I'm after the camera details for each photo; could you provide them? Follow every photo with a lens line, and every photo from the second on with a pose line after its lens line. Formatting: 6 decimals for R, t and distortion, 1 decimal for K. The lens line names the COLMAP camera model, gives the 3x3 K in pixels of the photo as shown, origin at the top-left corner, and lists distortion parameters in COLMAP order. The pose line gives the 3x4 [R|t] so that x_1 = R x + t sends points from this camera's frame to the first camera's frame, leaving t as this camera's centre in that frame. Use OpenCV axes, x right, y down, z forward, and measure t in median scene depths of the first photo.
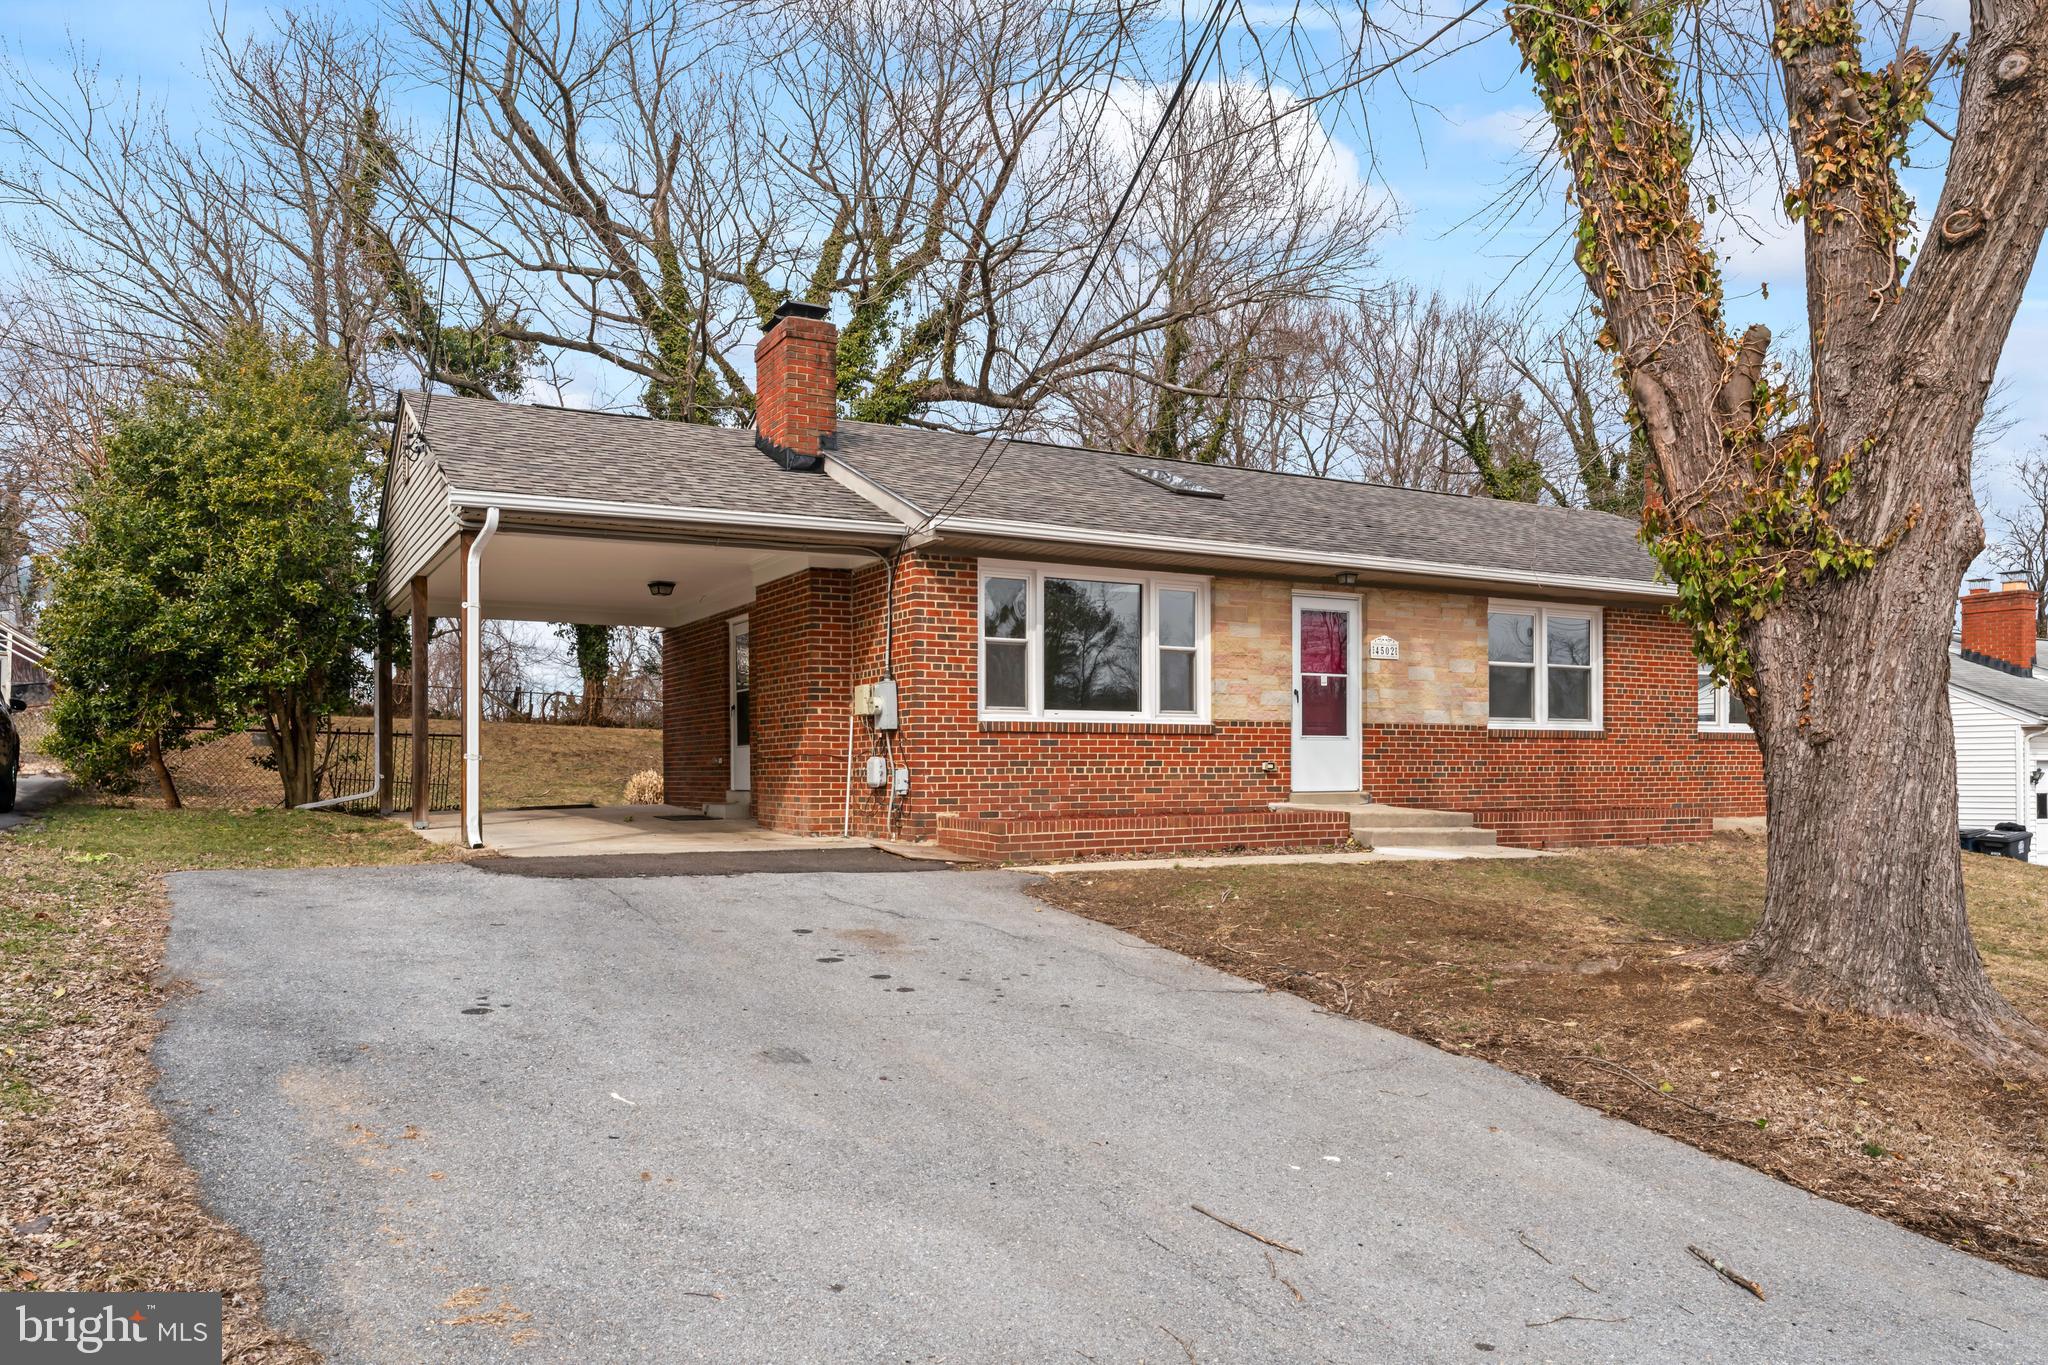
lens RADIAL K [[1340.8, 0, 993.7], [0, 1340.8, 686.6], [0, 0, 1]] dist [0.003447, 0.000444]
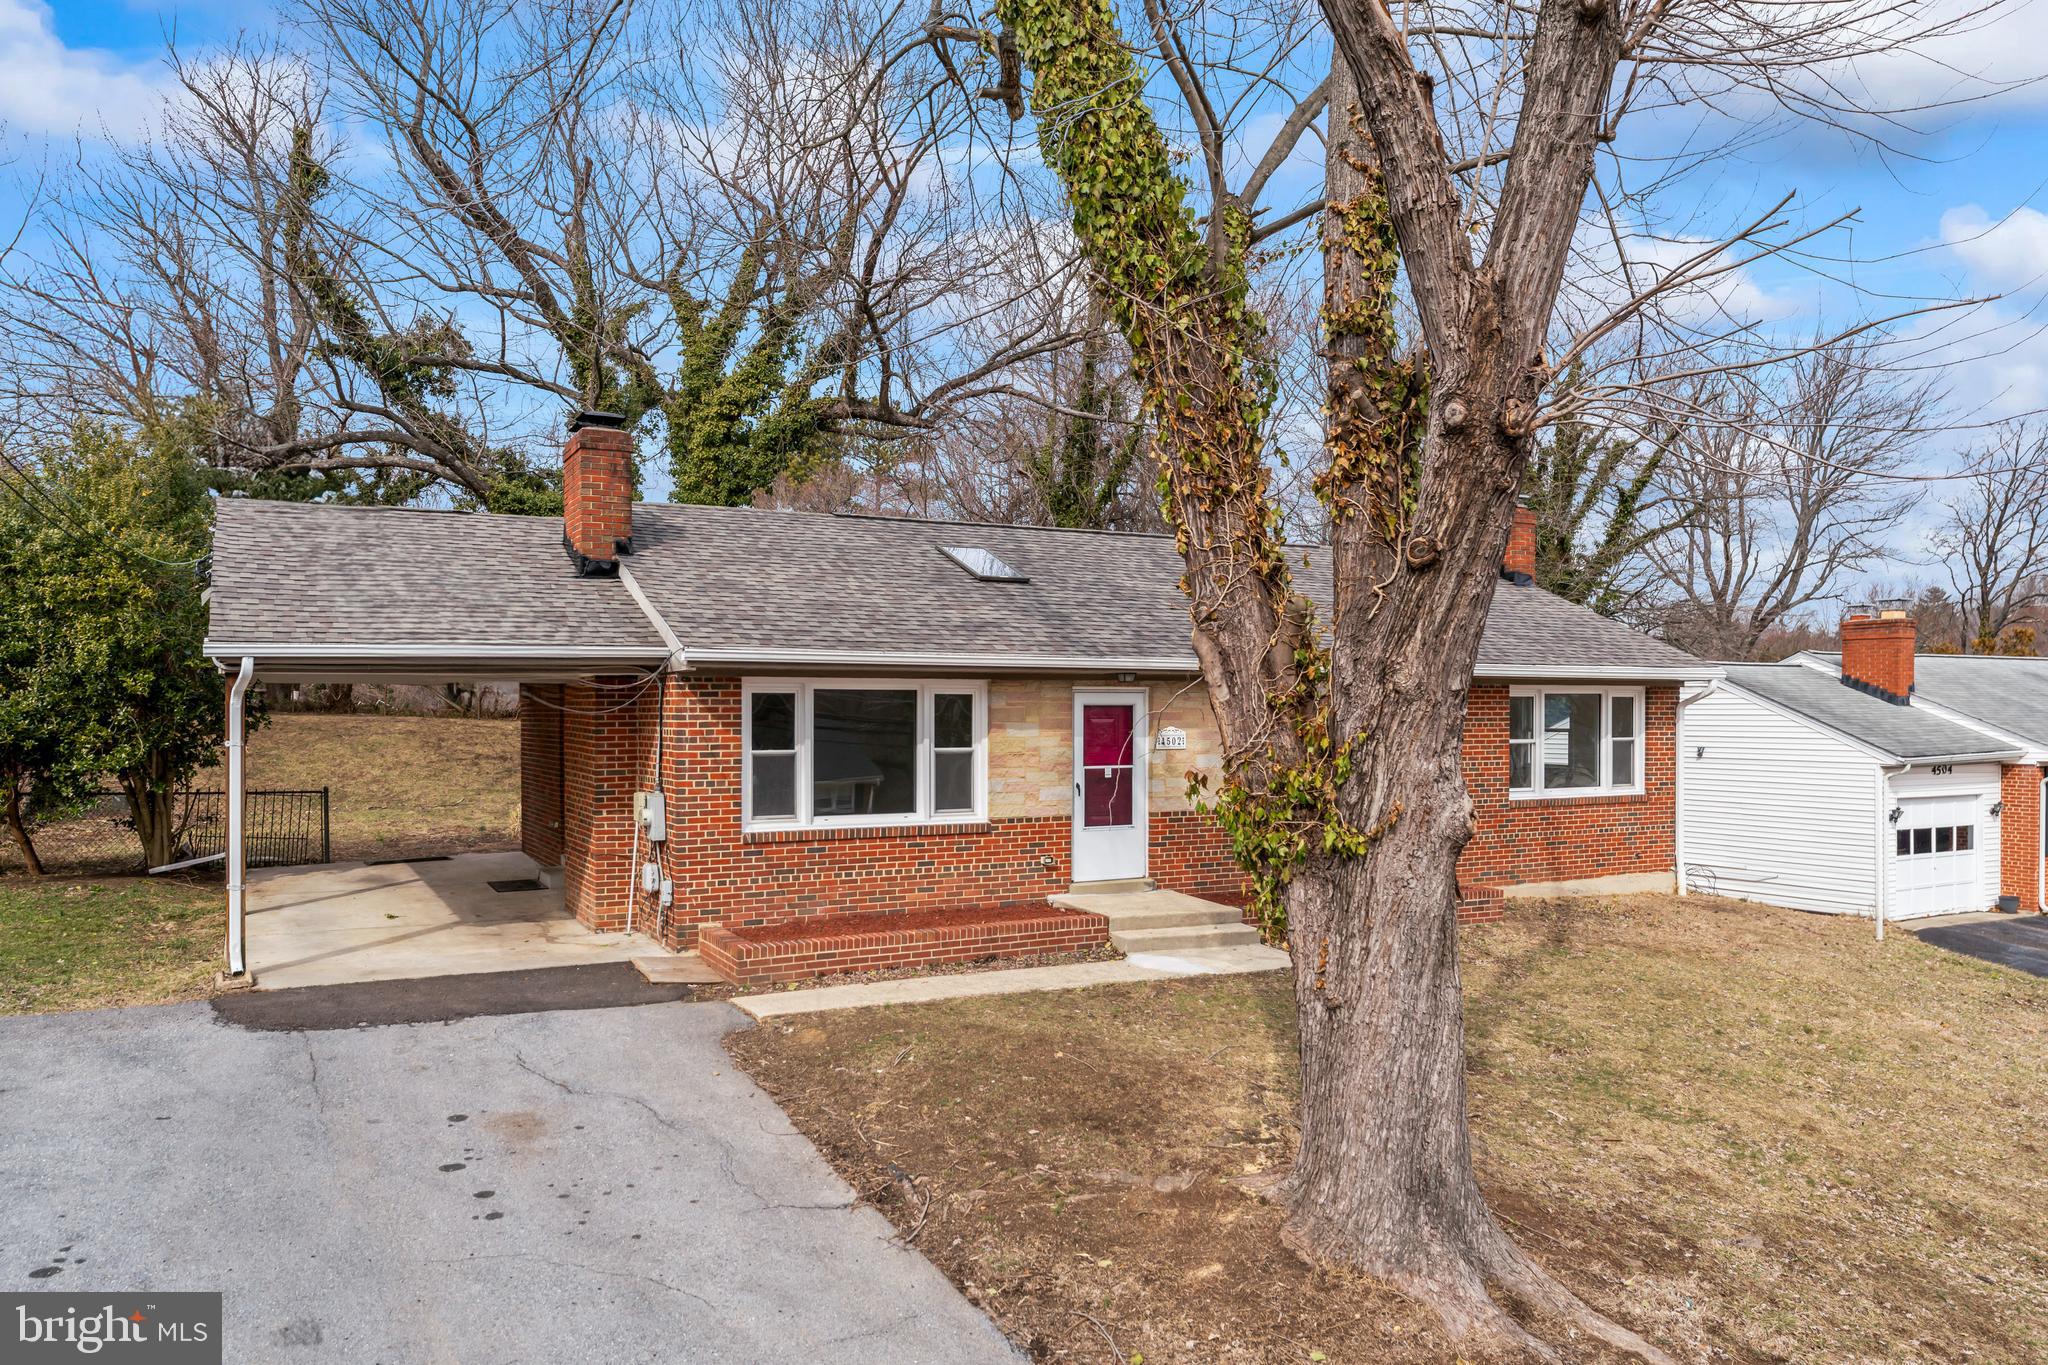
lens RADIAL K [[1329.4, 0, 956.3], [0, 1329.4, 636.5], [0, 0, 1]] dist [0.002920, 0.000300]
pose [[0.999659, 0.001810, -0.026053, 0.179653], [-0.001630, 0.999975, 0.006923, -0.133523], [0.026065, -0.006878, 0.999637, -0.027957]]
